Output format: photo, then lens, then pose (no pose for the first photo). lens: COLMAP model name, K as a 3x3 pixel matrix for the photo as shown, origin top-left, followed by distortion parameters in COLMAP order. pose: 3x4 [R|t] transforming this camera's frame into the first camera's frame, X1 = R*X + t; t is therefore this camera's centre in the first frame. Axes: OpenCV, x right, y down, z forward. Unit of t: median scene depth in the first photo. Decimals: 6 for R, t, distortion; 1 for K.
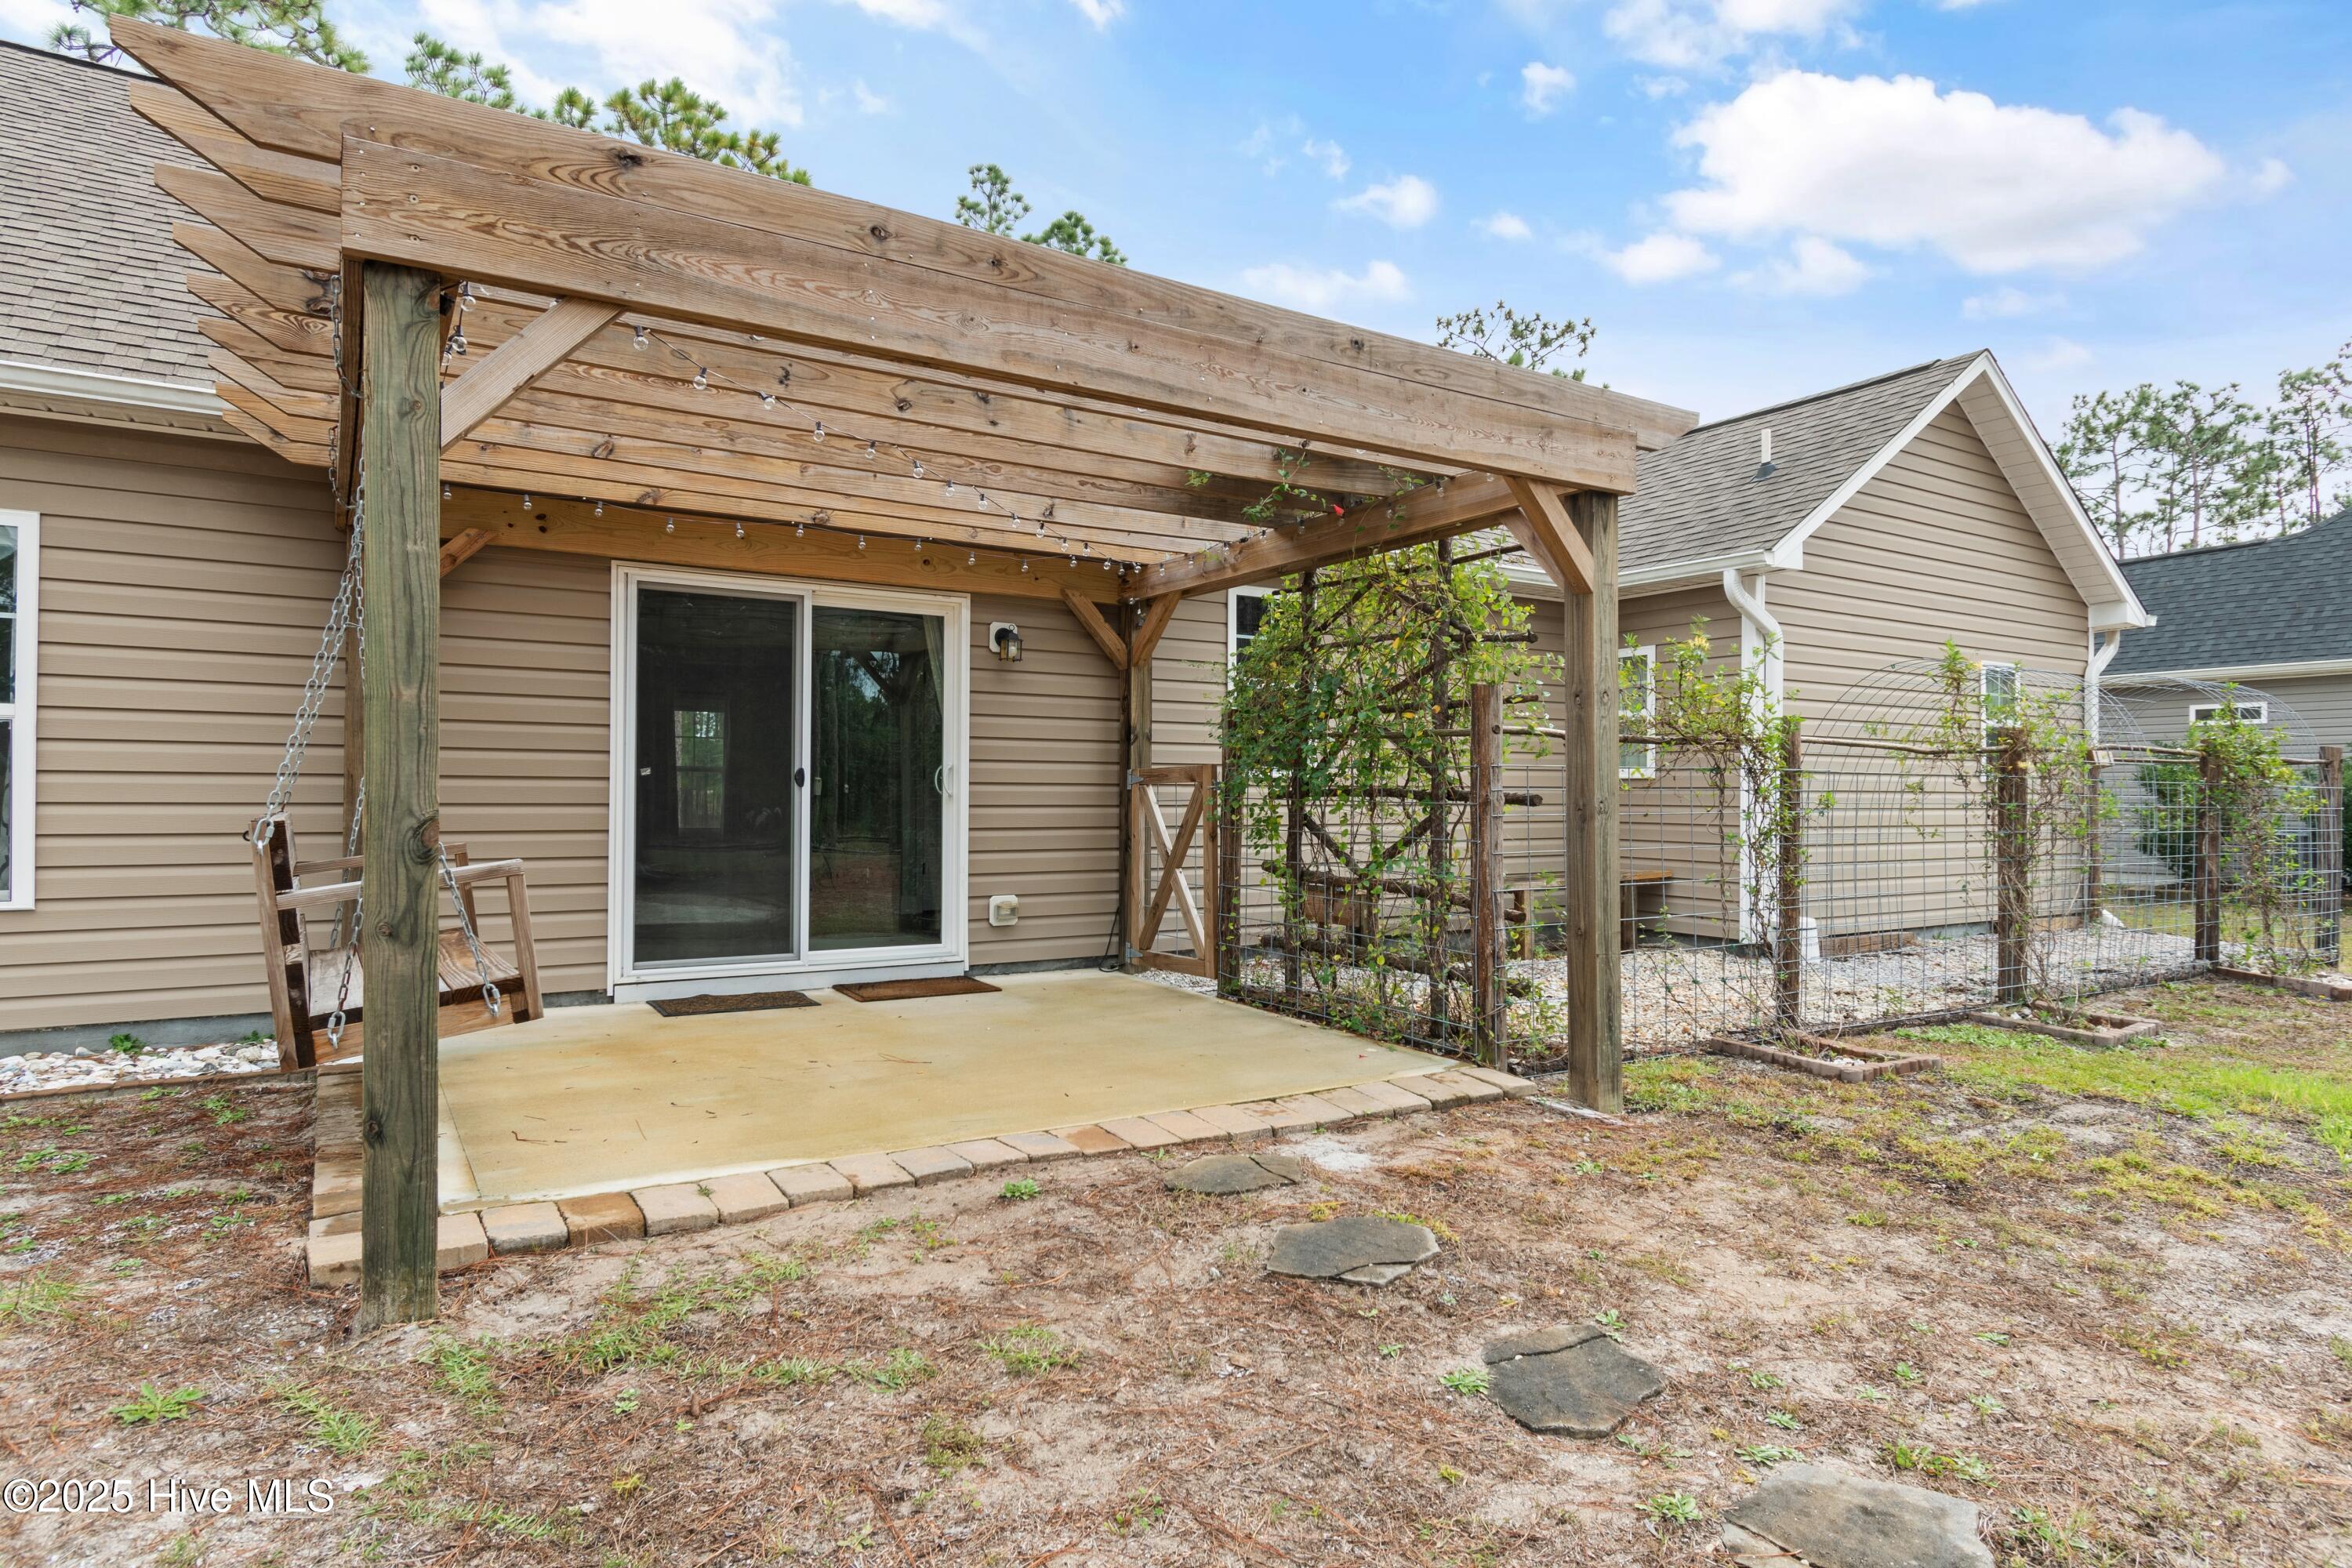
lens RADIAL K [[1340.6, 0, 1176.0], [0, 1340.6, 784.0], [0, 0, 1]] dist [-0.001444, -0.000172]
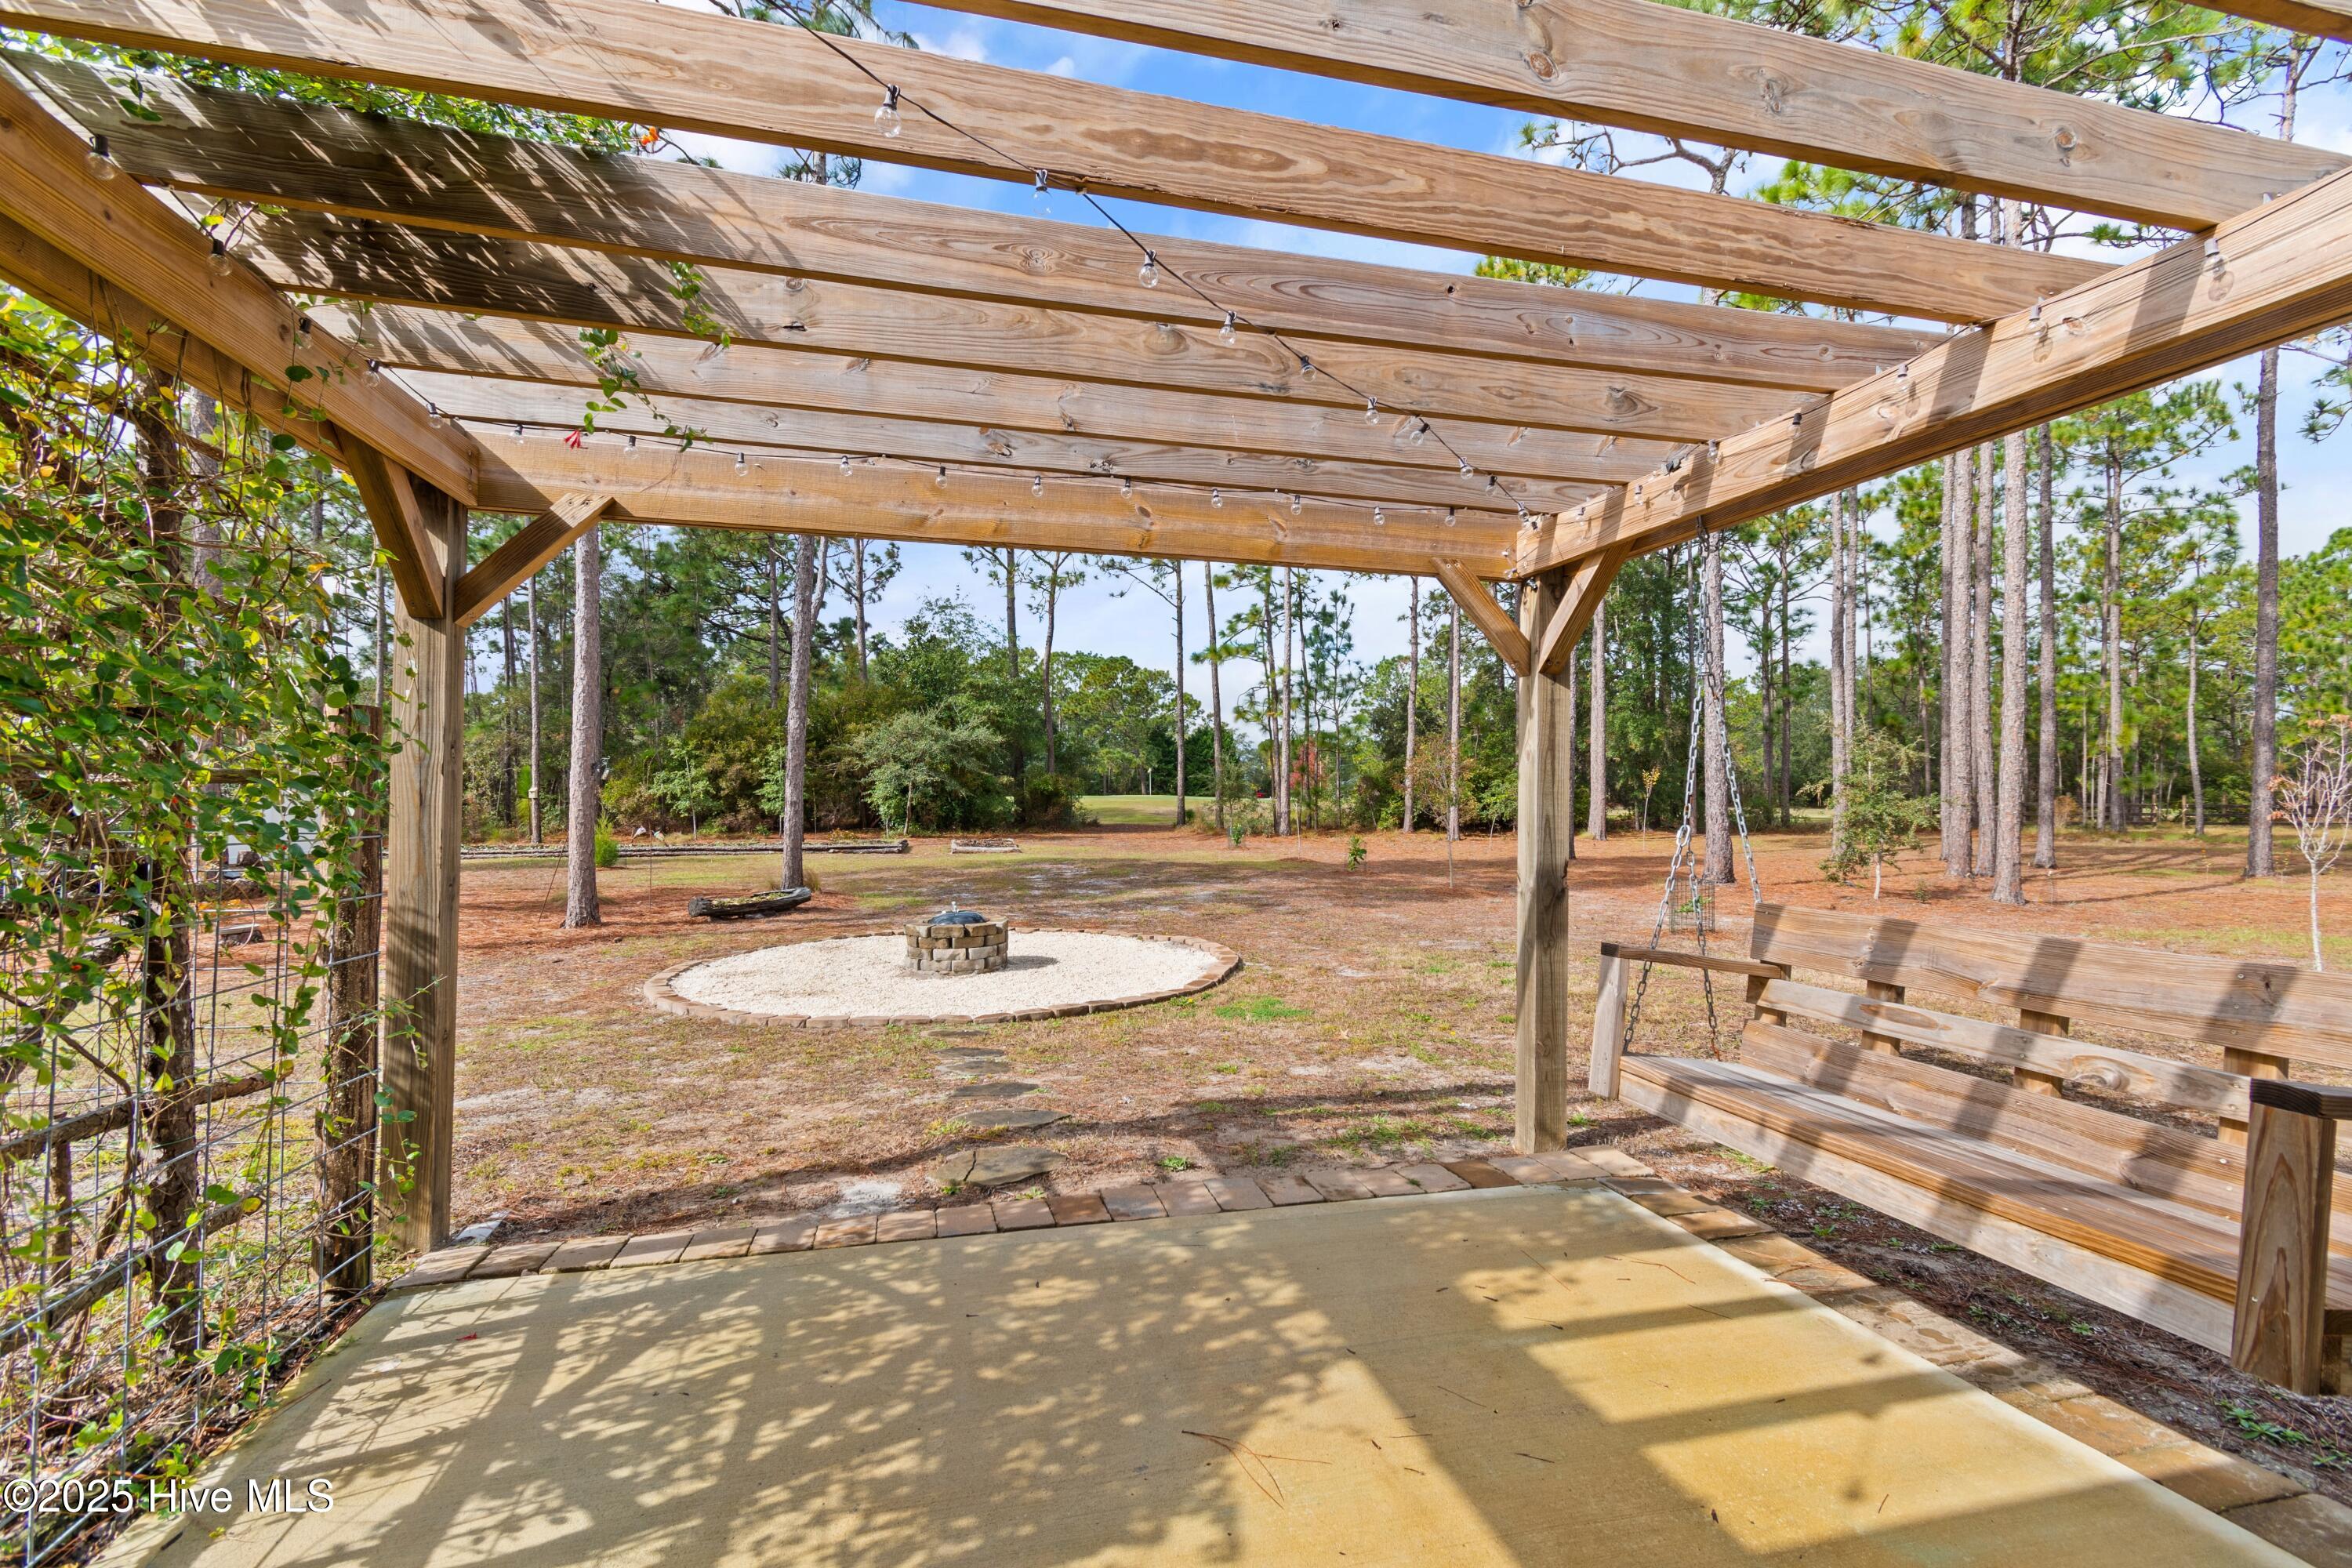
lens RADIAL K [[1033.2, 0, 1169.2], [0, 1033.2, 786.8], [0, 0, 1]] dist [0.003029, -0.000442]
pose [[-0.948303, -0.010850, 0.317180, -0.166179], [-0.018323, 0.999620, -0.020585, -0.019010], [-0.316836, -0.025333, -0.948142, 0.761964]]
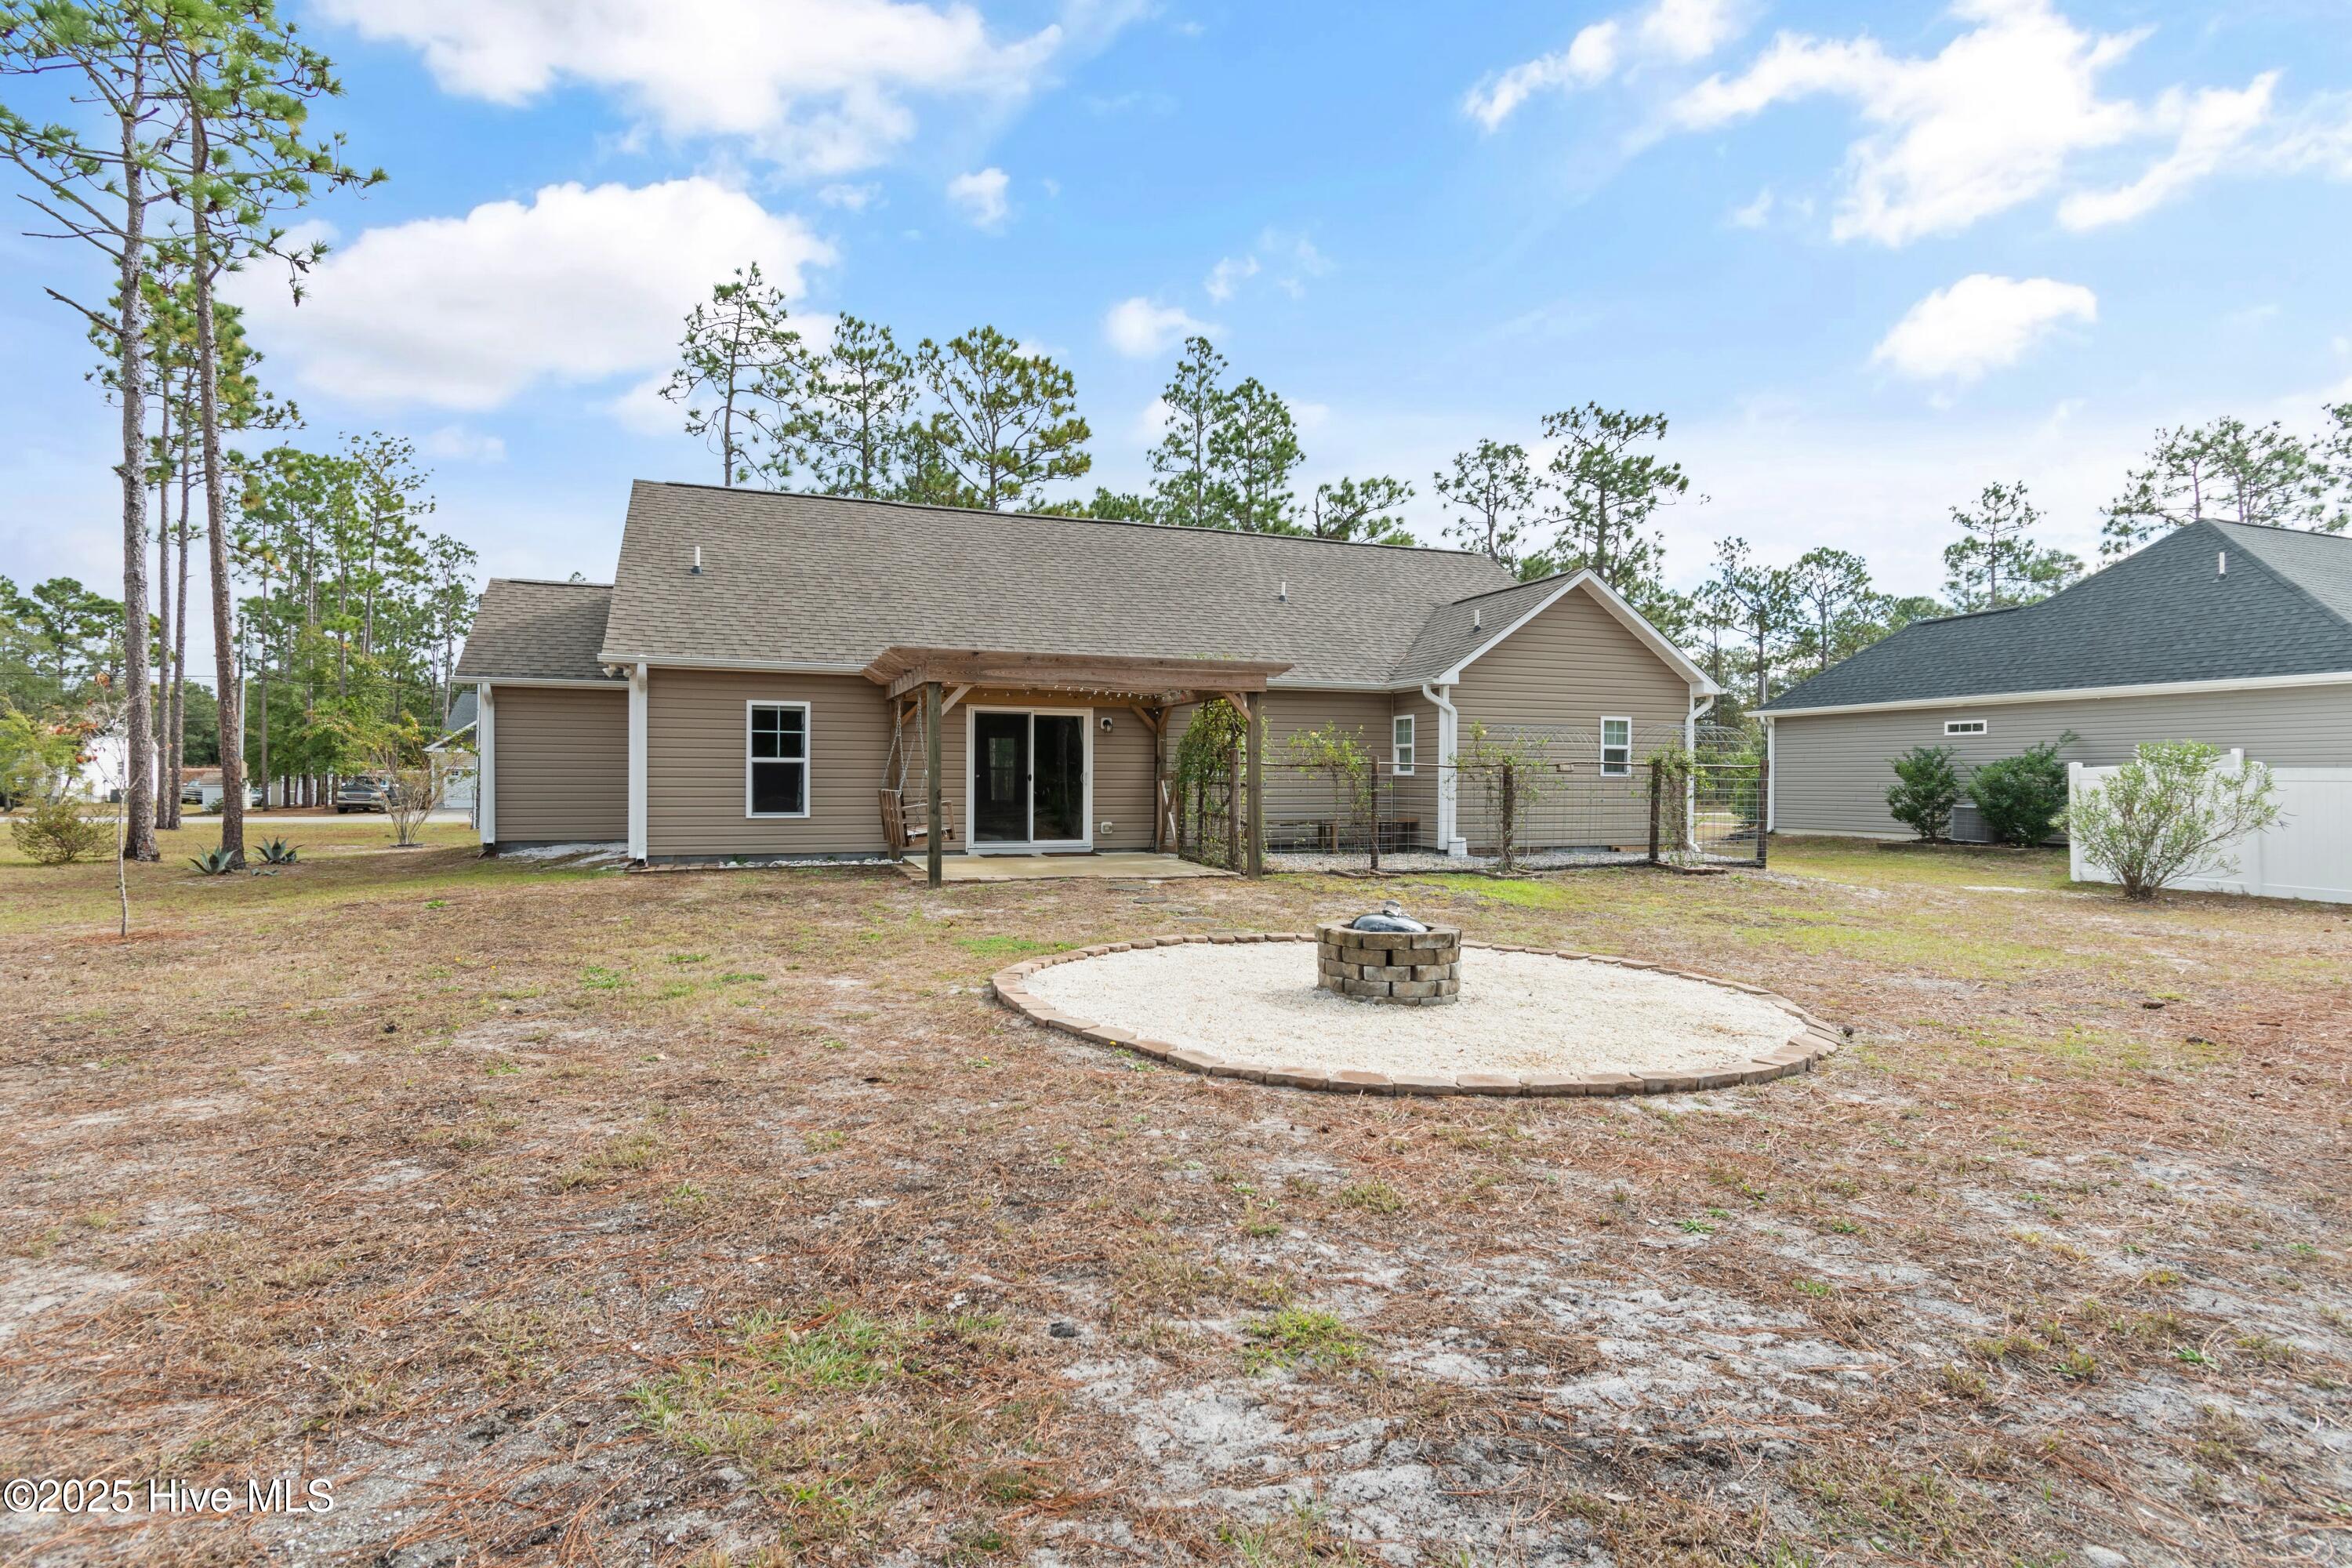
lens RADIAL K [[1155.9, 0, 1191.1], [0, 1155.9, 804.6], [0, 0, 1]] dist [0.000647, 0.000275]
pose [[0.981868, 0.003553, -0.189533, 0.348267], [0.002413, 0.999509, 0.031238, -0.016379], [0.189551, -0.031129, 0.981377, -0.893424]]
